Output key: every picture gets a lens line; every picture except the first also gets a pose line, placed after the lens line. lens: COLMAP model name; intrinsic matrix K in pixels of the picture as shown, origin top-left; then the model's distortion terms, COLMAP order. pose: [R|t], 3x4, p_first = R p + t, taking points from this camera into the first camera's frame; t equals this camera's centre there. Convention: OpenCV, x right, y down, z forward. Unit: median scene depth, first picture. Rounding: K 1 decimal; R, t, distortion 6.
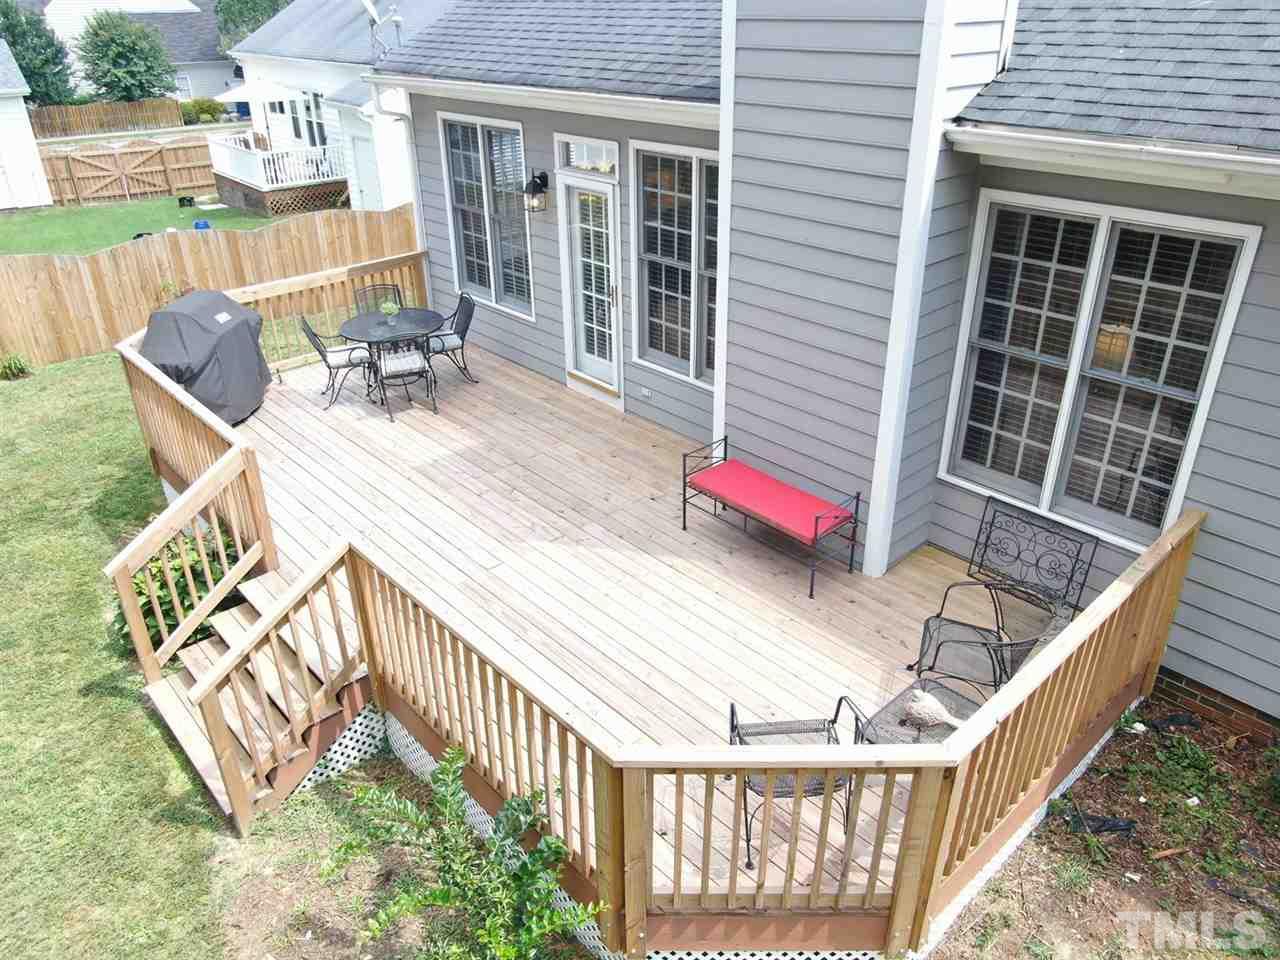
lens RADIAL K [[909.3, 0, 635.2], [0, 909.3, 466.4], [0, 0, 1]] dist [-0.018566, -0.001787]
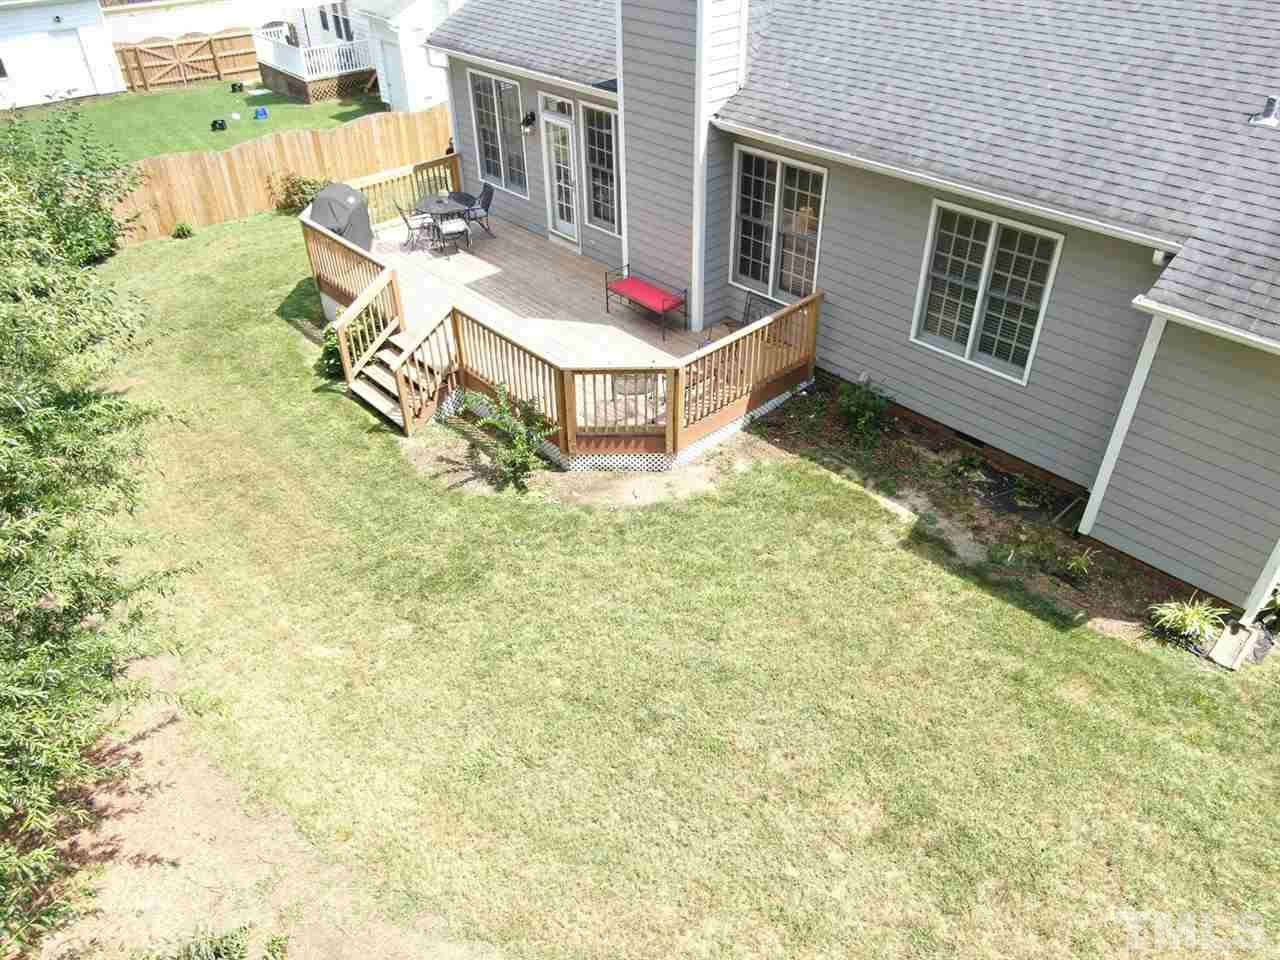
lens RADIAL K [[909.3, 0, 635.2], [0, 909.3, 466.4], [0, 0, 1]] dist [-0.018566, -0.001787]
pose [[0.999986, -0.004910, 0.002203, 0.084376], [0.004521, 0.988521, 0.151016, 0.079329], [-0.002920, -0.151004, 0.988529, -0.779276]]
